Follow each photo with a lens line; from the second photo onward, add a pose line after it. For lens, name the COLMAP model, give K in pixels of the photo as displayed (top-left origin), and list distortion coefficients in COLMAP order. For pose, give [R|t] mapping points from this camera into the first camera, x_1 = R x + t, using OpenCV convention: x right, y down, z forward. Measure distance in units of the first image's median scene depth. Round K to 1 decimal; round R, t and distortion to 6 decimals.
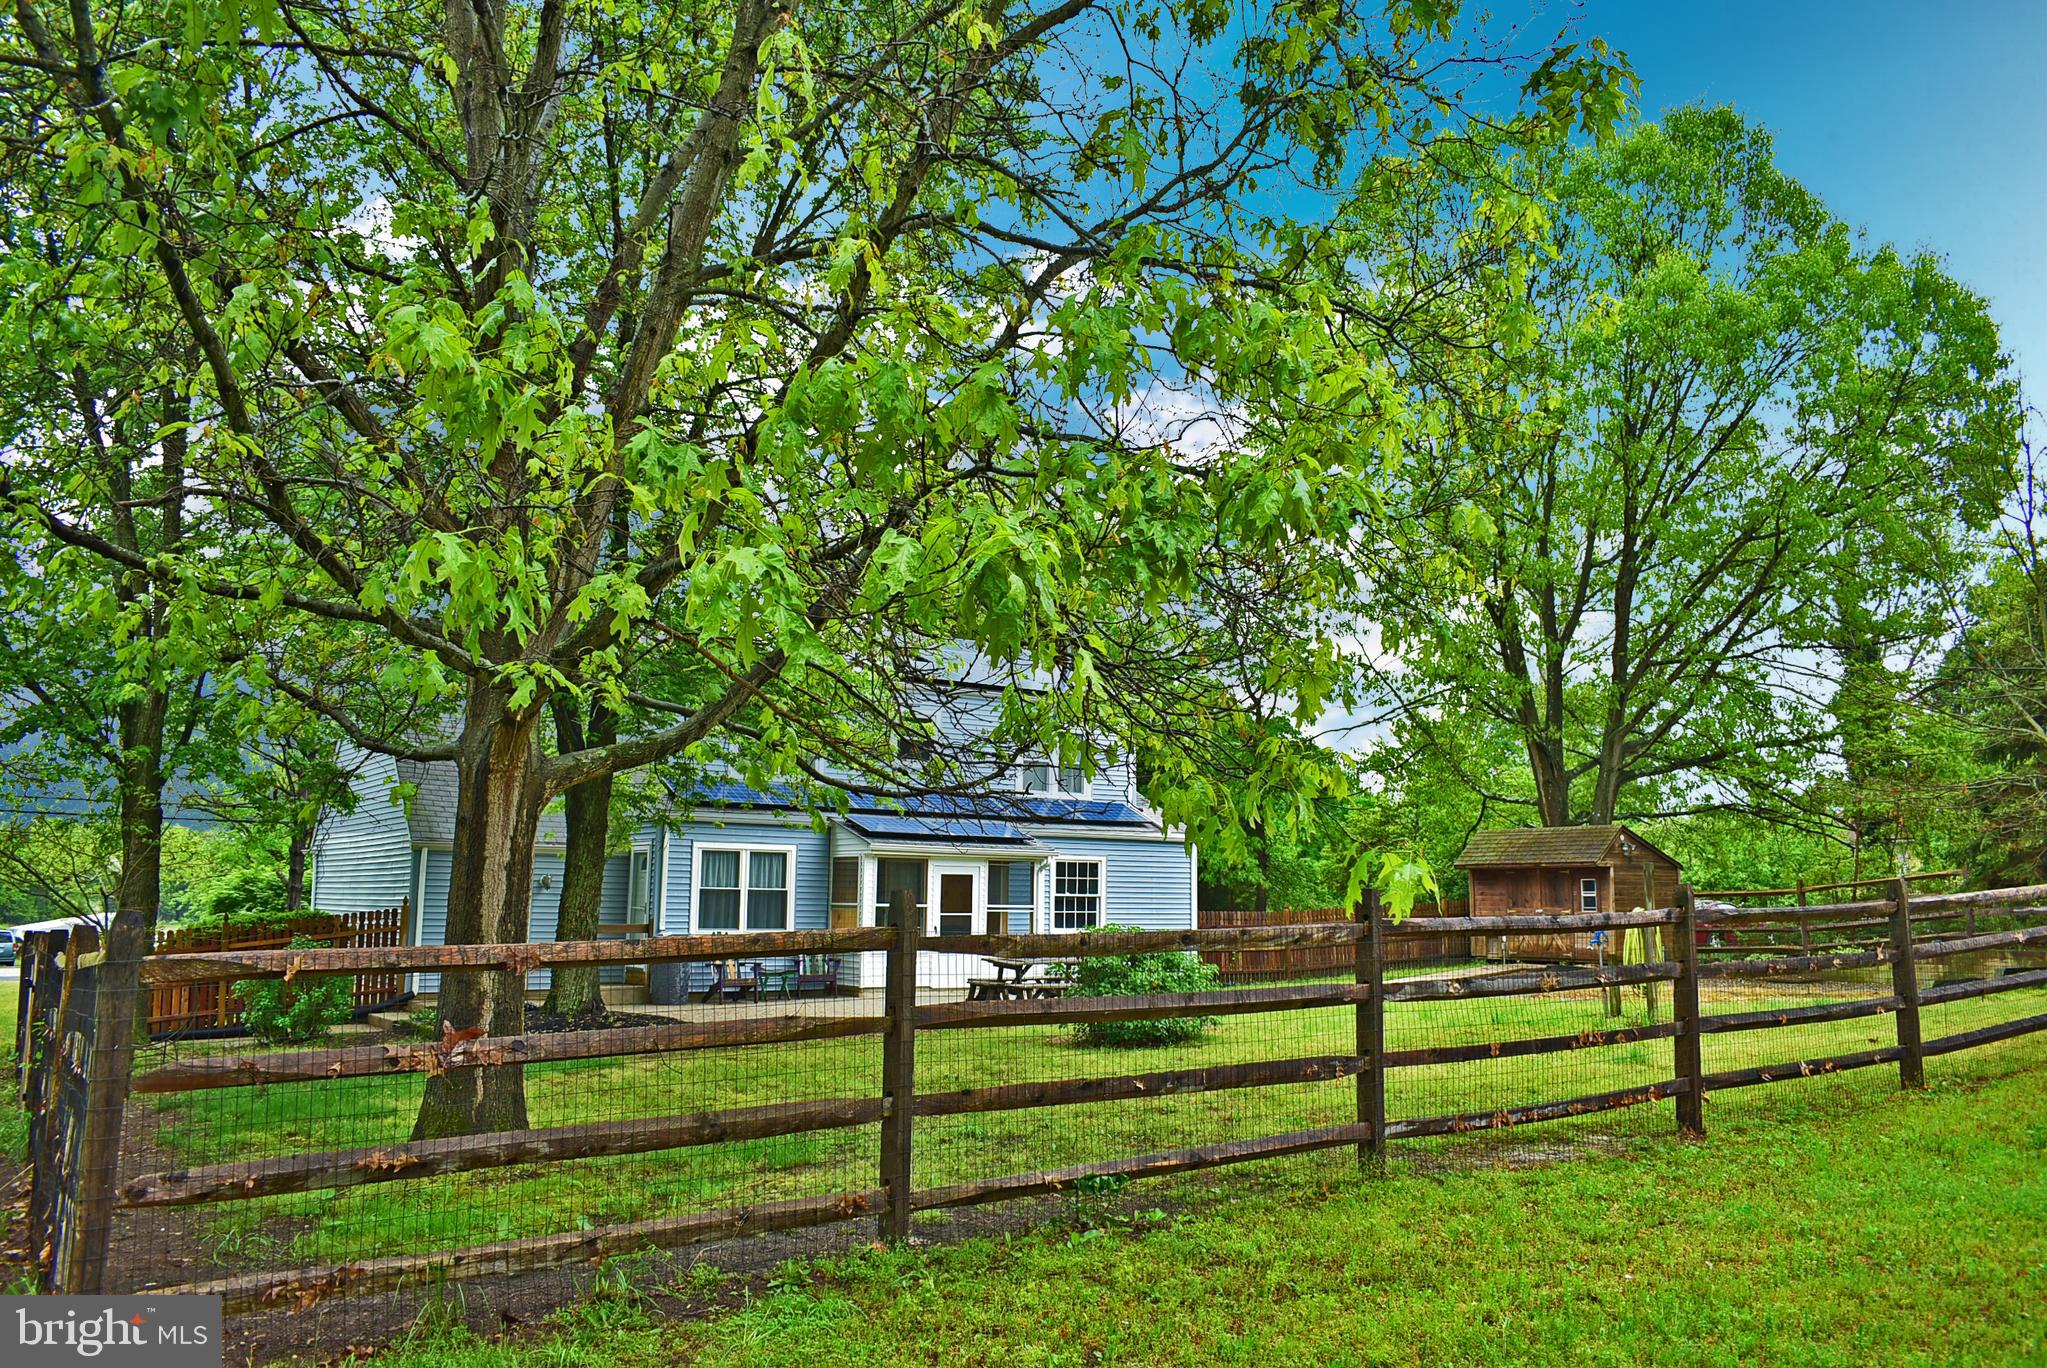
lens RADIAL K [[1611.0, 0, 1016.7], [0, 1611.0, 683.1], [0, 0, 1]] dist [-0.022545, -0.016408]
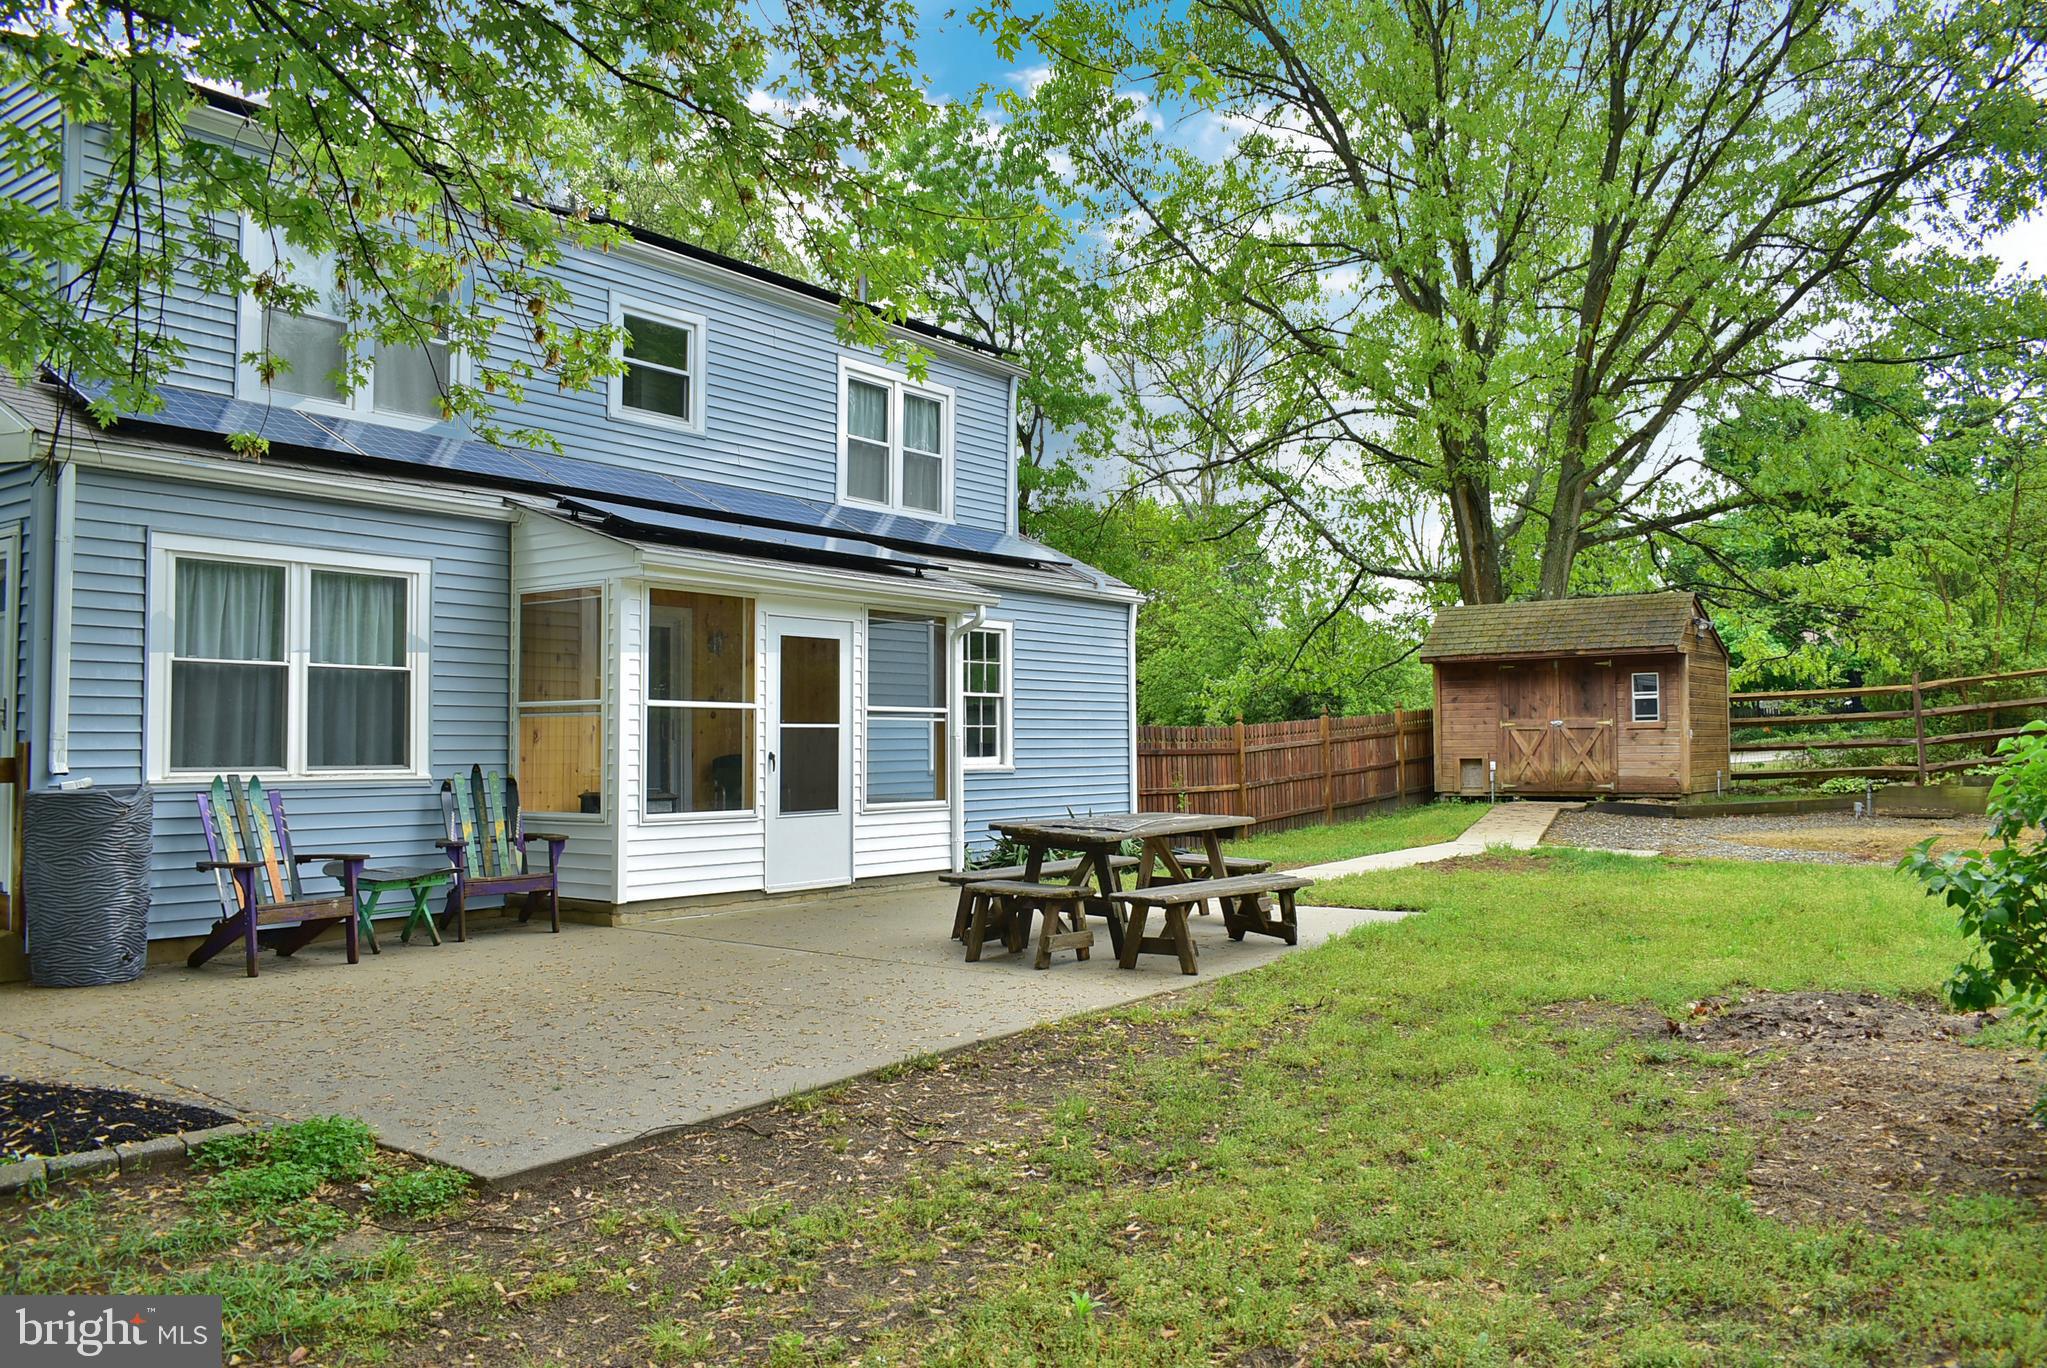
lens RADIAL K [[1611.0, 0, 1029.0], [0, 1611.0, 678.8], [0, 0, 1]] dist [-0.022545, -0.016408]
pose [[0.944330, -0.003565, 0.328981, -0.127628], [-0.025842, 0.996048, 0.084975, 0.092448], [-0.327983, -0.088746, 0.940506, 0.571002]]
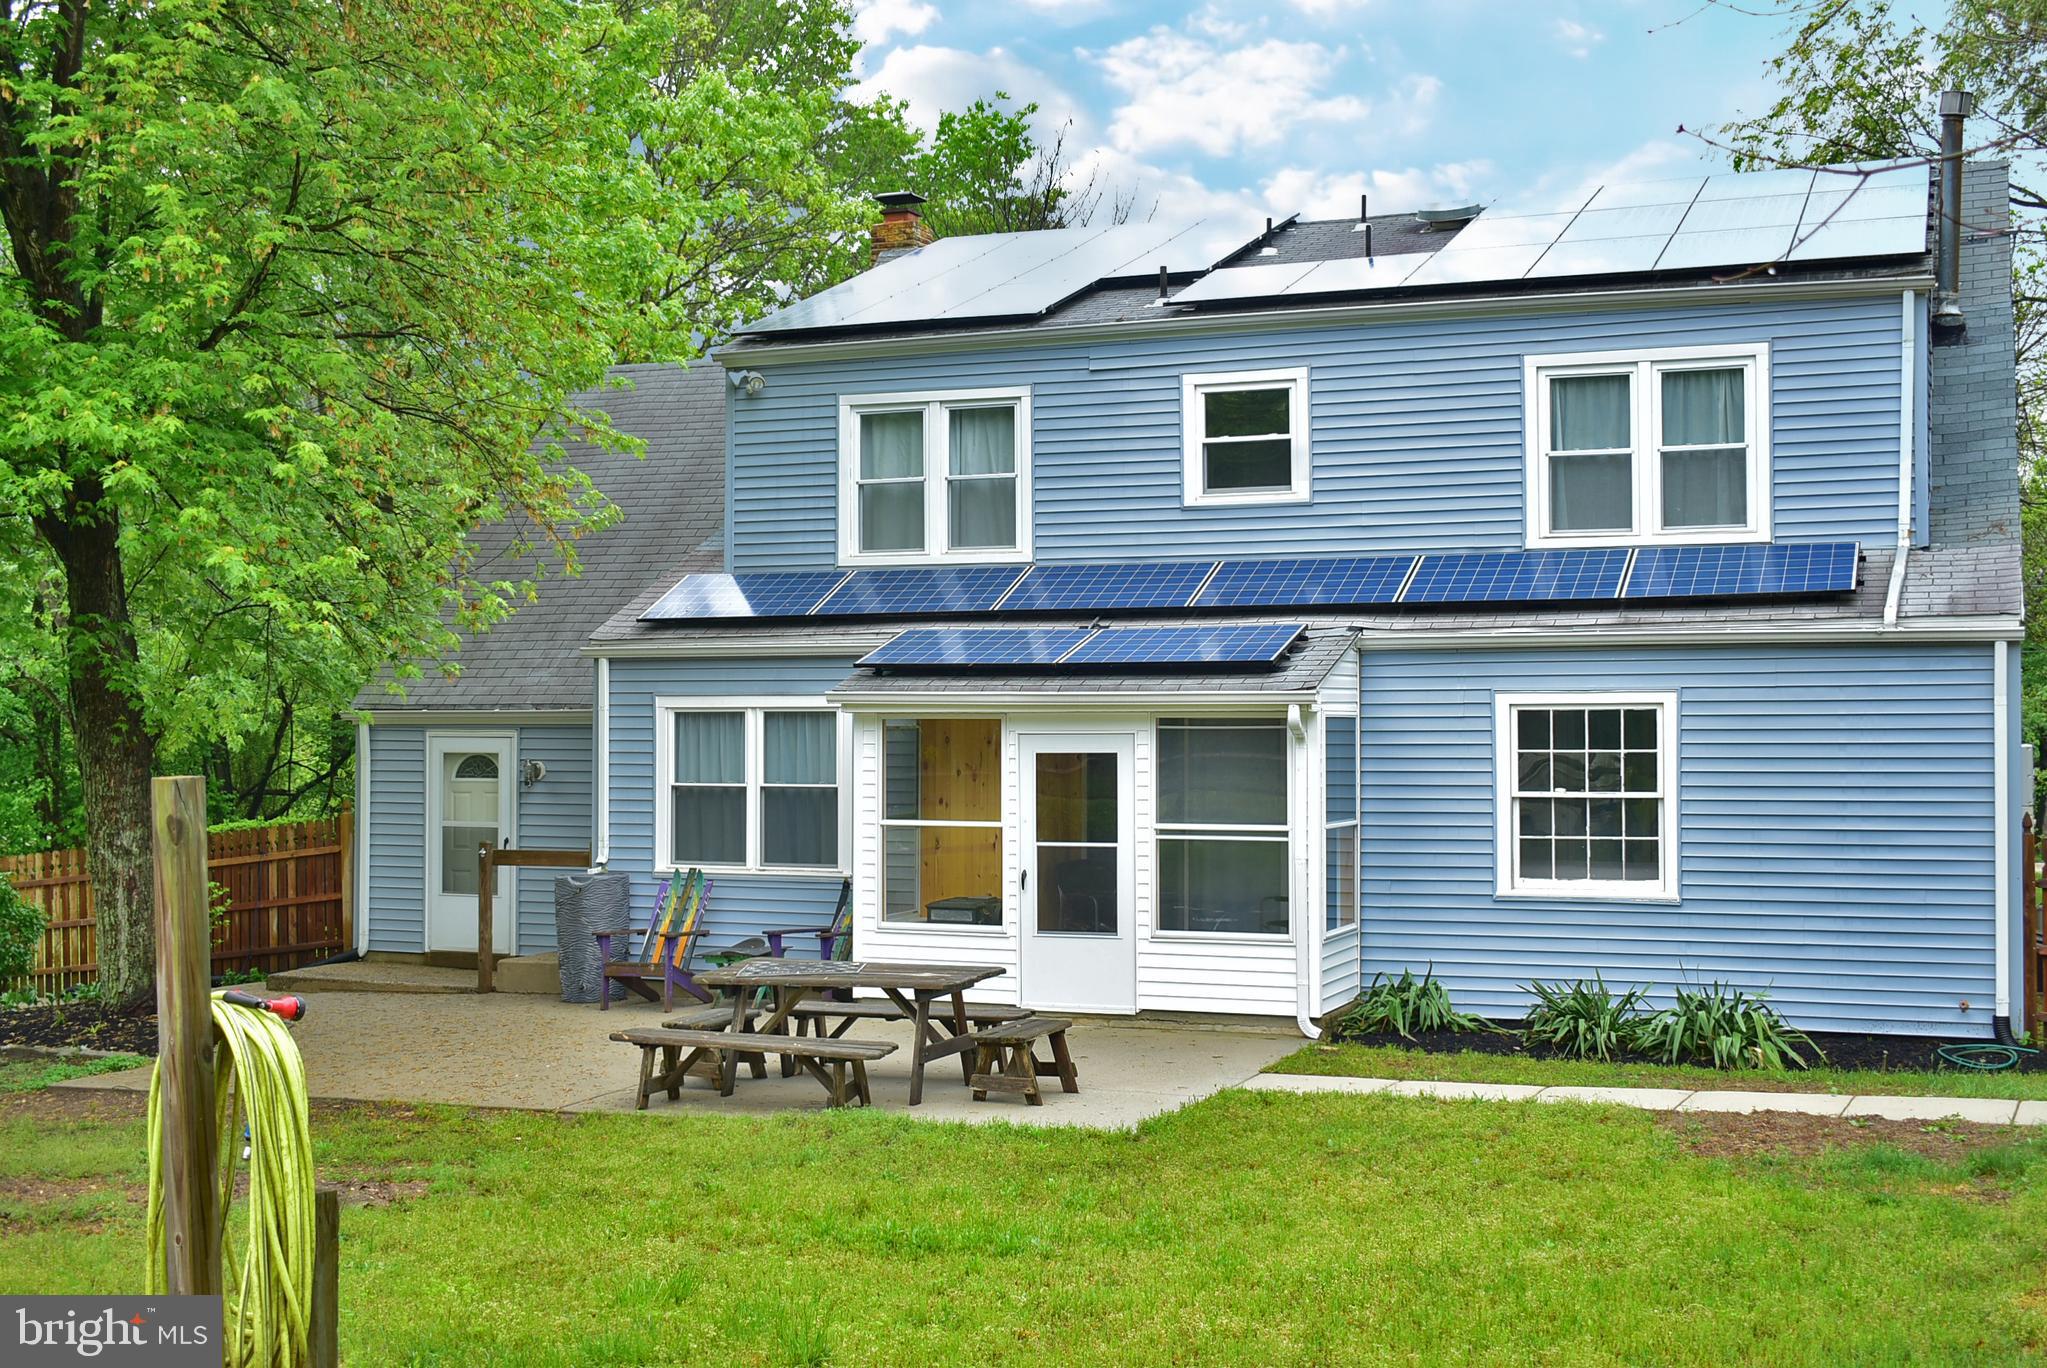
lens RADIAL K [[2308.7, 0, 1031.9], [0, 2308.7, 690.0], [0, 0, 1]] dist [0.003870, 0.000000]
pose [[0.560479, -0.023417, -0.827838, 0.471760], [0.122092, 0.991014, 0.054629, 0.068023], [0.819120, -0.131691, 0.558302, 0.658099]]
